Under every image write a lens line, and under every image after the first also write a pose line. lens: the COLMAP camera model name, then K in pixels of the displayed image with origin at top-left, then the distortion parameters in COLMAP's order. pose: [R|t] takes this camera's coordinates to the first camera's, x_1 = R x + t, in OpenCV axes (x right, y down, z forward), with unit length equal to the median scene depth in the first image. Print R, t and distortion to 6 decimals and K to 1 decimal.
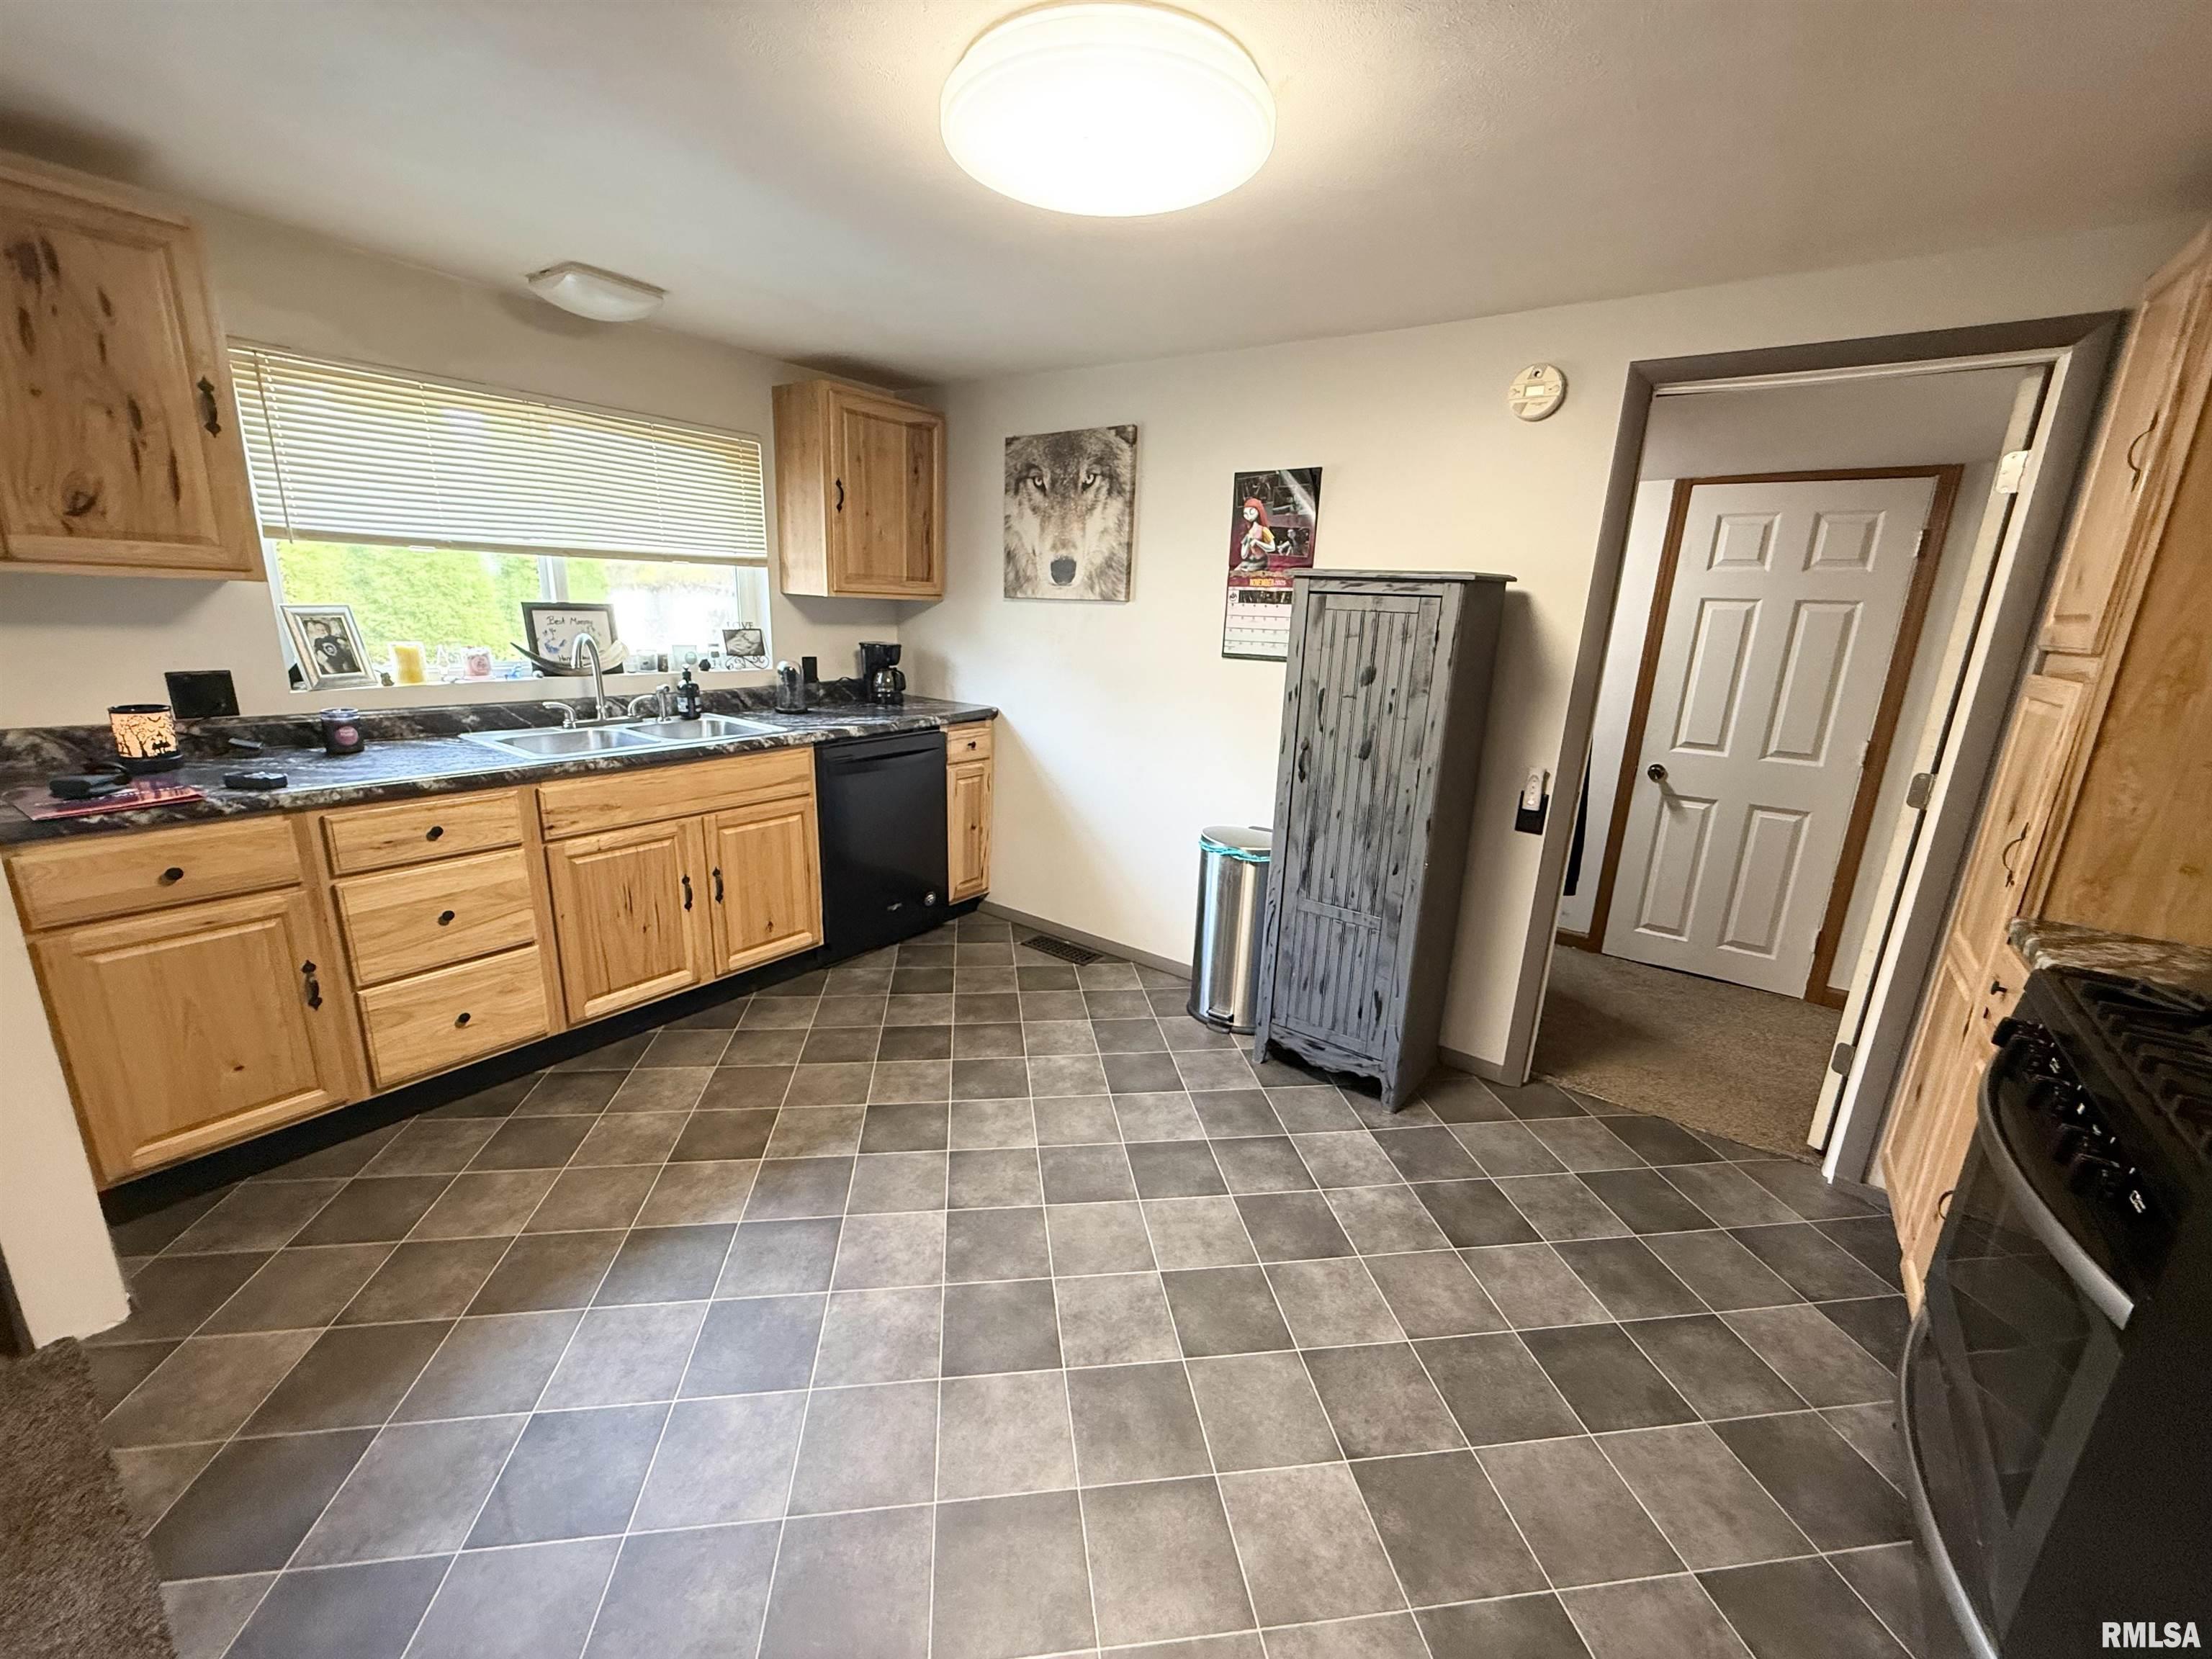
lens RADIAL K [[879.5, 0, 1106.7], [0, 879.5, 832.6], [0, 0, 1]] dist [0.000516, -0.000125]
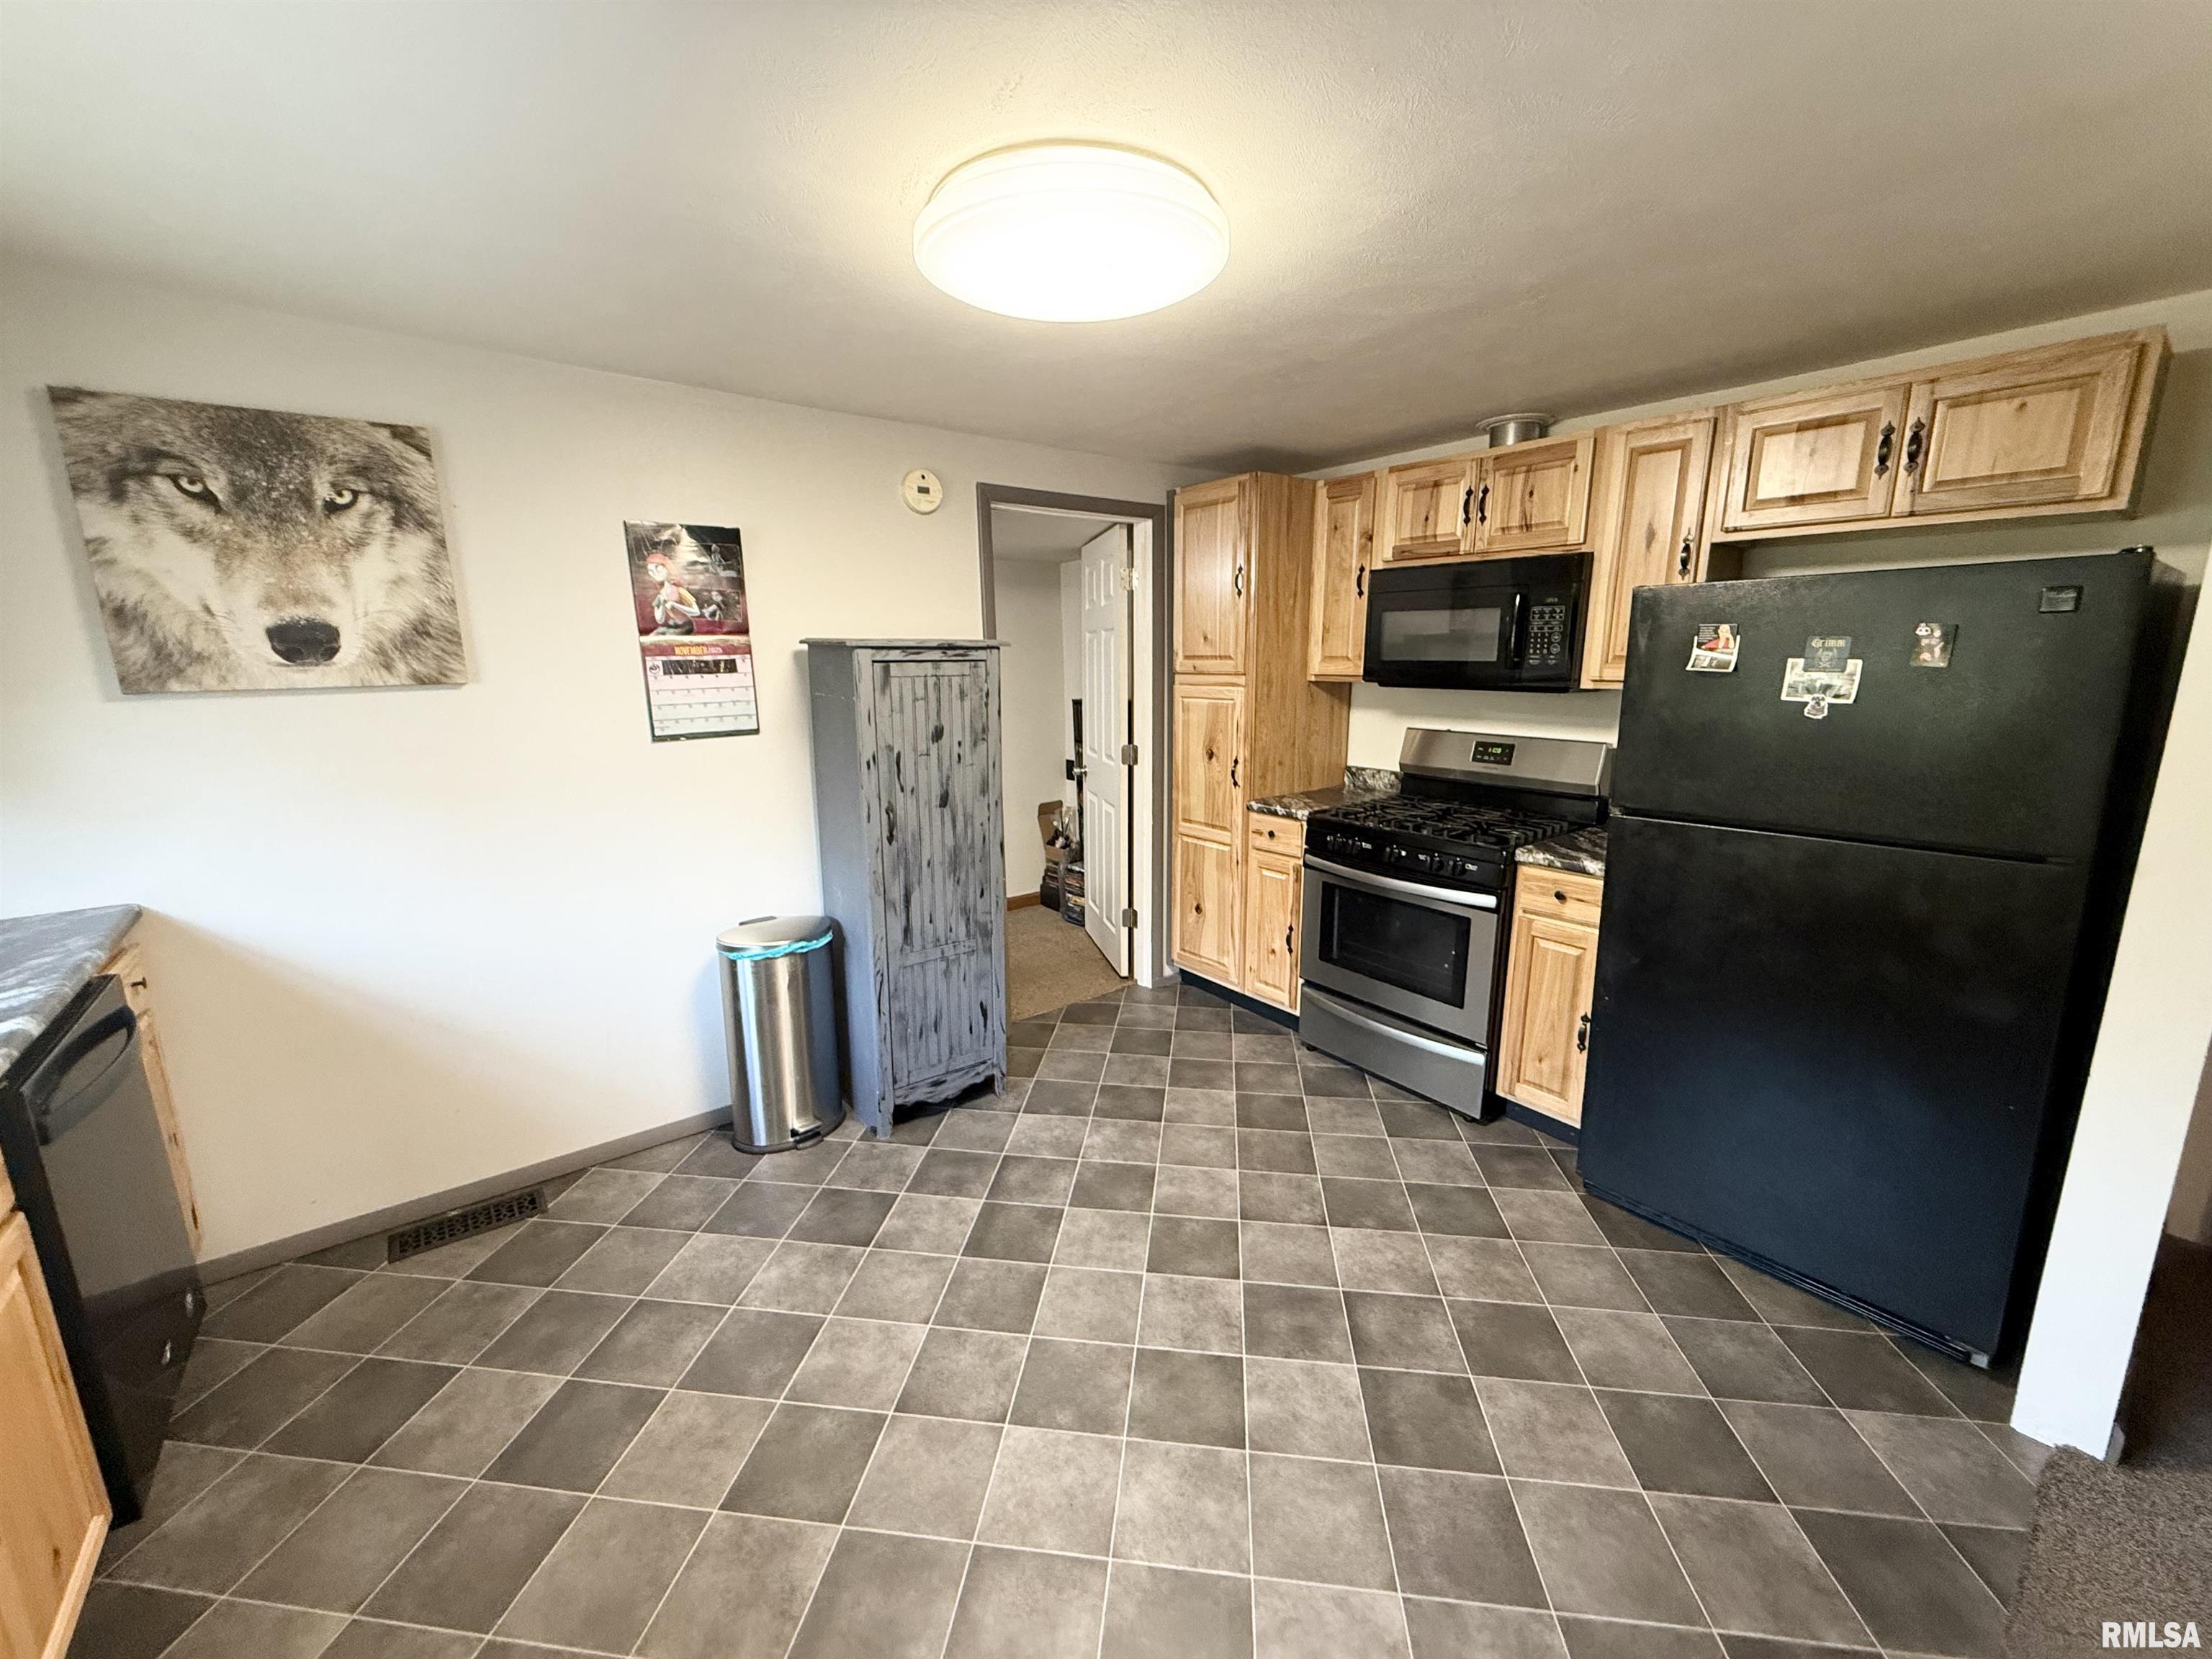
lens RADIAL K [[879.5, 0, 1104.4], [0, 879.5, 831.3], [0, 0, 1]] dist [0.000516, -0.000125]
pose [[0.268549, -0.234356, 0.934323, -0.578111], [0.264059, 0.950707, 0.162568, -0.151453], [-0.926366, 0.203059, 0.317196, 0.391502]]
